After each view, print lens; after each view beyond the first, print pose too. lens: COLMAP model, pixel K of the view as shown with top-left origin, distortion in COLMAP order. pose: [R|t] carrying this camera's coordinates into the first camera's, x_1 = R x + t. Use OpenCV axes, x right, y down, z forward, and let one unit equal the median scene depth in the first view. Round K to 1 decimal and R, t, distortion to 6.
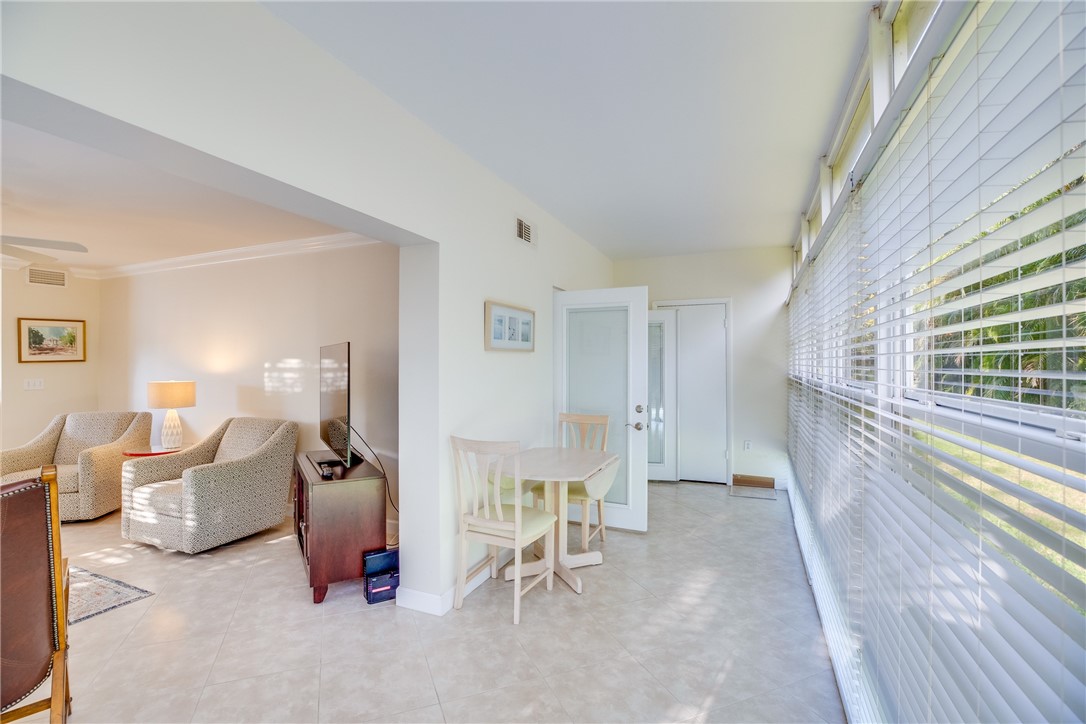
lens RADIAL K [[500.2, 0, 543.6], [0, 500.2, 361.4], [0, 0, 1]] dist [-0.046228, 0.015311]
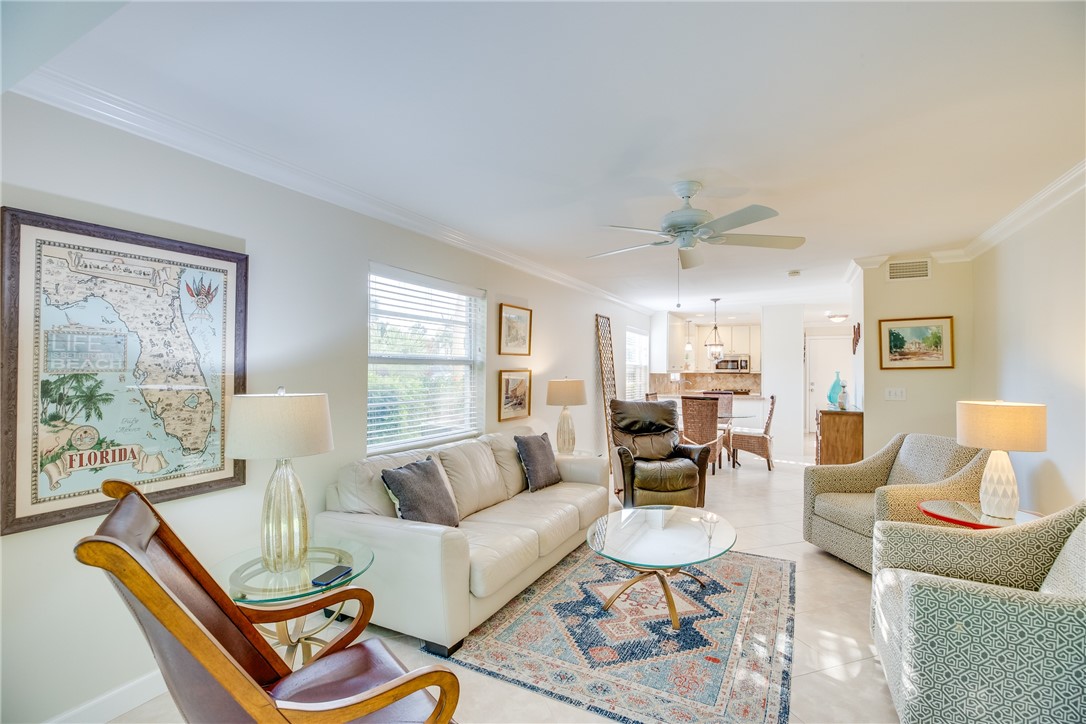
lens RADIAL K [[500.2, 0, 543.6], [0, 500.2, 361.4], [0, 0, 1]] dist [-0.046228, 0.015311]
pose [[-0.075668, -0.009735, -0.997086, -0.142684], [-0.002449, 0.999951, -0.009577, -0.002327], [0.997130, 0.001718, -0.075688, 0.519524]]
